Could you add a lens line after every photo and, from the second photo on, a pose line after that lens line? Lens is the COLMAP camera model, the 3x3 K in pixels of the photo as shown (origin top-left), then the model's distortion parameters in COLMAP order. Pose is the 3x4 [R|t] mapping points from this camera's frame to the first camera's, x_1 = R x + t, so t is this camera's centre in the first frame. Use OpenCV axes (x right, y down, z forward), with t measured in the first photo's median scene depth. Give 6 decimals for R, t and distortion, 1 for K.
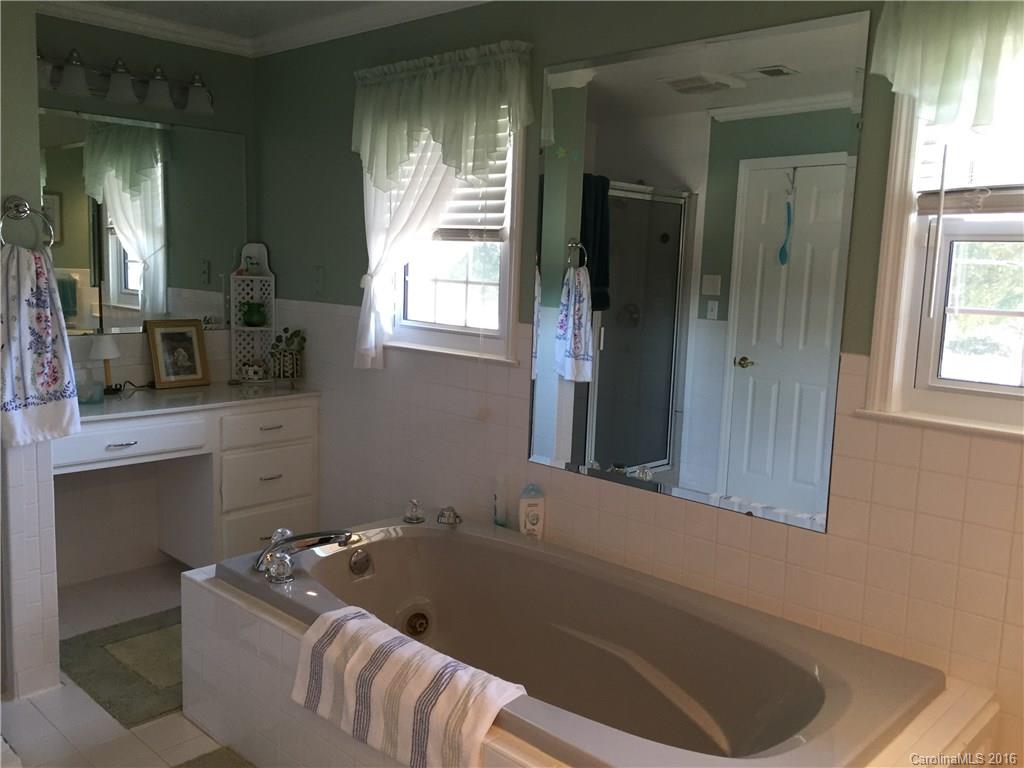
lens RADIAL K [[904.8, 0, 512.0], [0, 904.8, 384.0], [0, 0, 1]] dist [-0.005057, -0.004065]
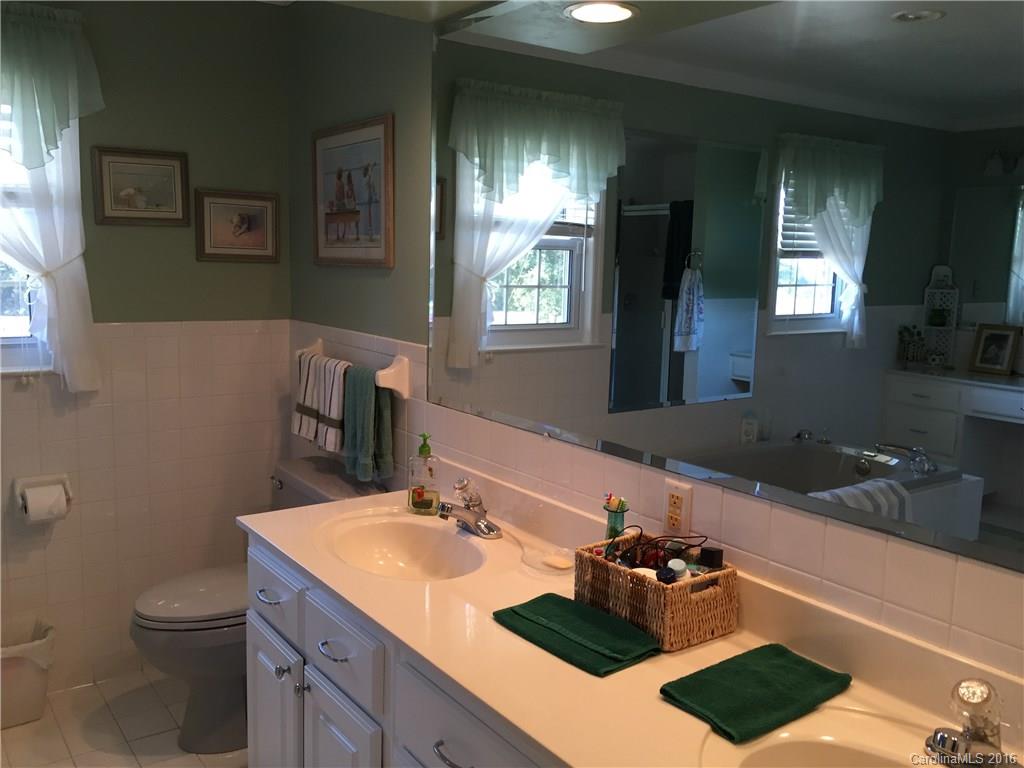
lens RADIAL K [[869.5, 0, 506.6], [0, 869.5, 375.6], [0, 0, 1]] dist [0.030485, 0.000223]
pose [[-0.166164, 0.091715, -0.981824, 1.788747], [-0.157853, 0.980352, 0.118293, -0.070137], [0.973382, 0.174640, -0.148421, 0.907010]]
